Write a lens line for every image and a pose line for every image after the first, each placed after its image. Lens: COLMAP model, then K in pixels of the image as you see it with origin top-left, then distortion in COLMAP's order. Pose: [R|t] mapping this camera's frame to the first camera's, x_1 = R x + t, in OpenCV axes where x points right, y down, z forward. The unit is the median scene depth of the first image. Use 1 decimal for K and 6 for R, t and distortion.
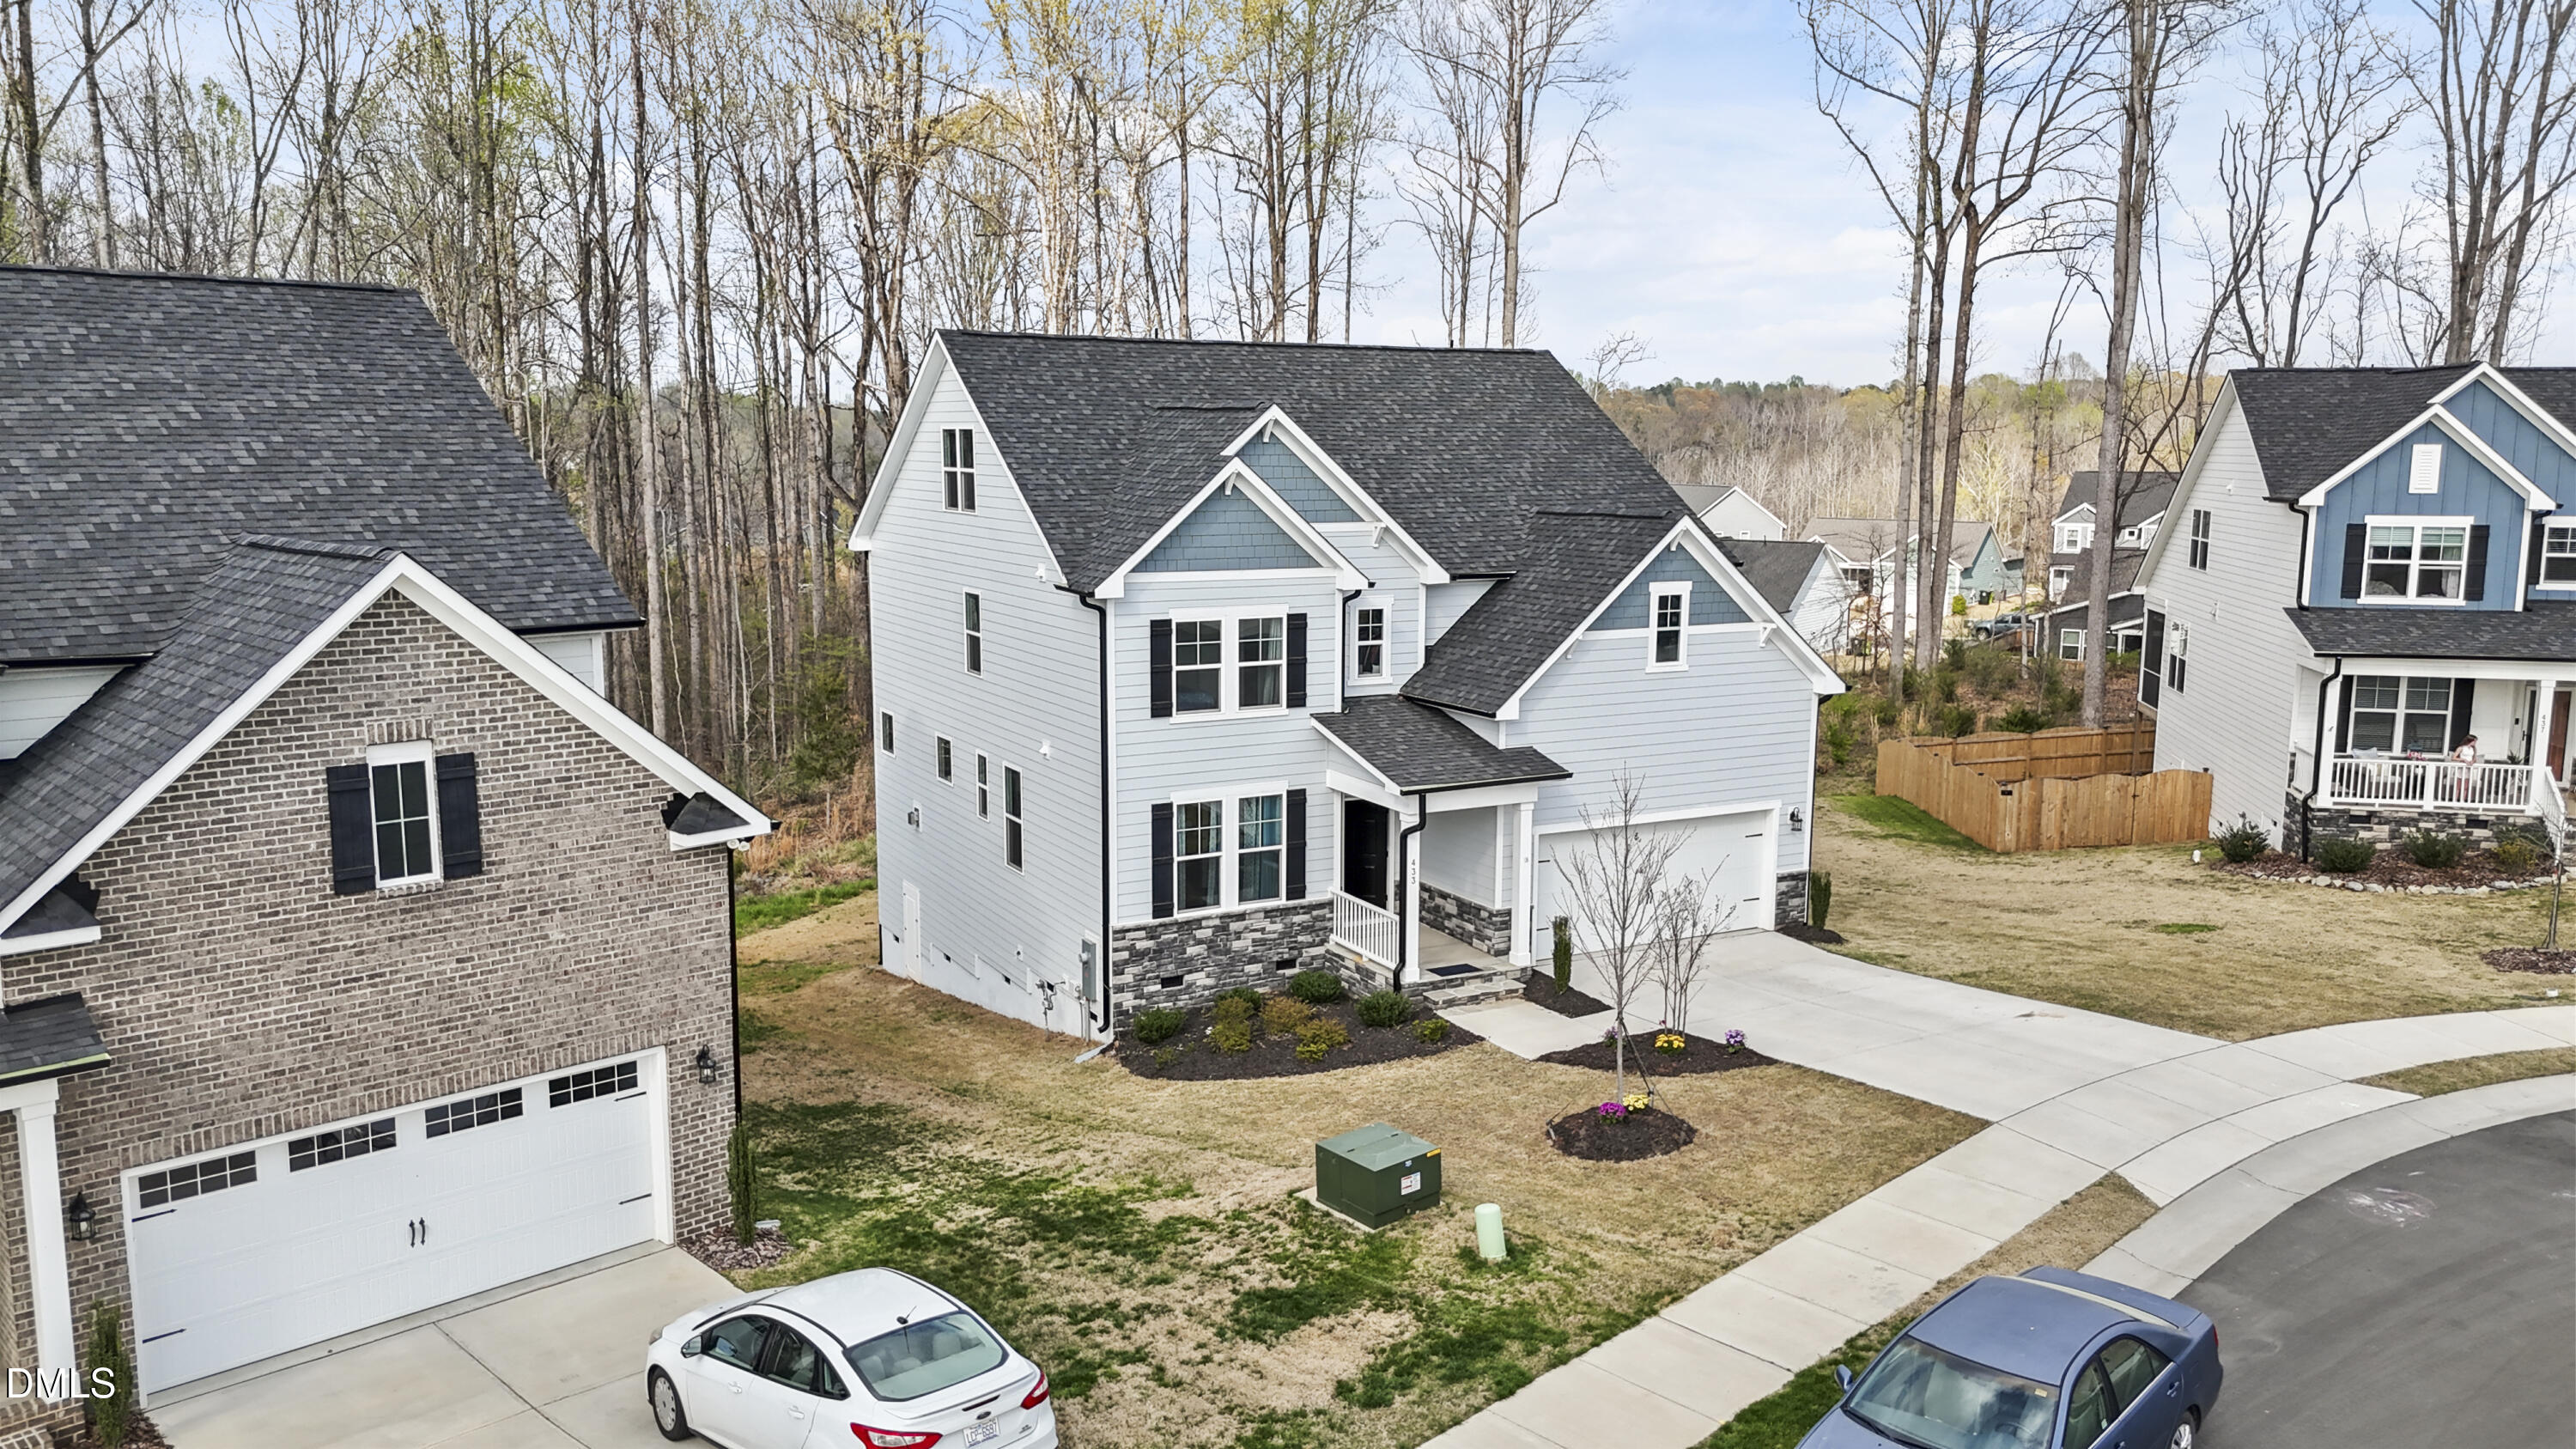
lens RADIAL K [[1917.7, 0, 1288.8], [0, 1917.7, 710.0], [0, 0, 1]] dist [0.089040, -0.129222]
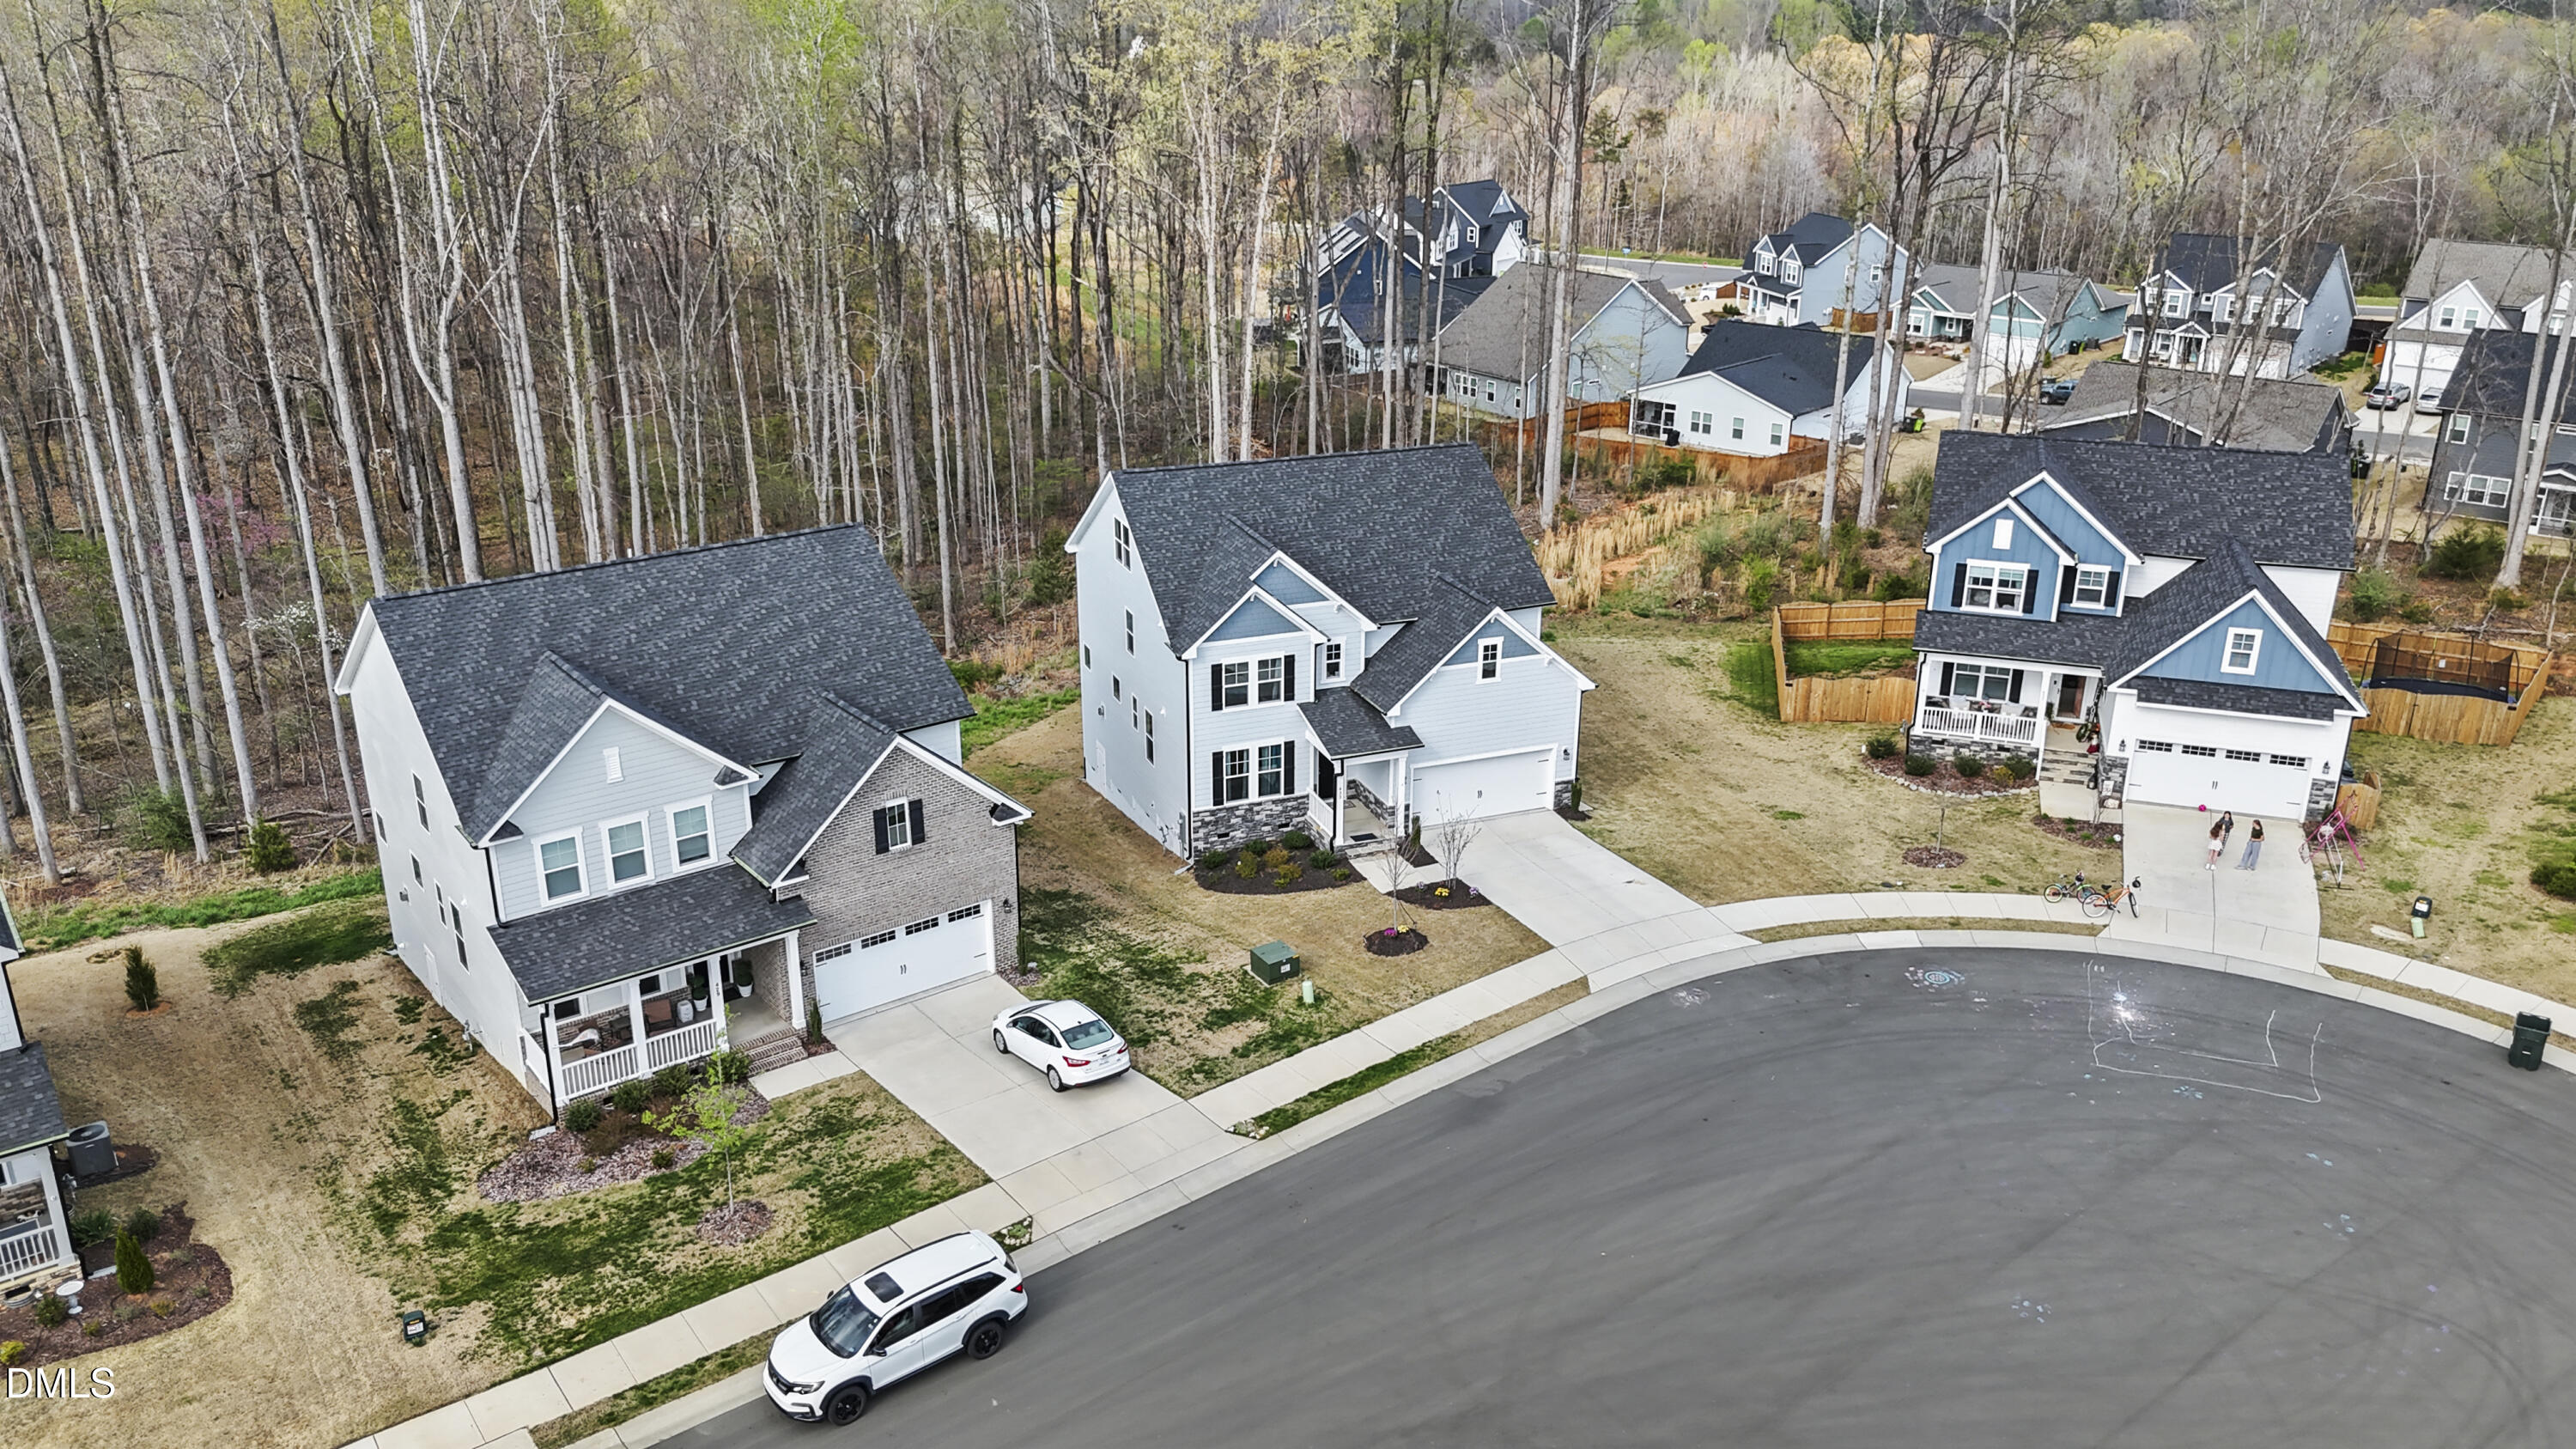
lens RADIAL K [[1917.7, 0, 1288.8], [0, 1917.7, 710.0], [0, 0, 1]] dist [0.089040, -0.129222]
pose [[0.993039, 0.039918, -0.110814, 0.222346], [-0.016197, 0.978162, 0.207213, -0.400622], [0.116665, -0.203976, 0.972000, -0.902517]]
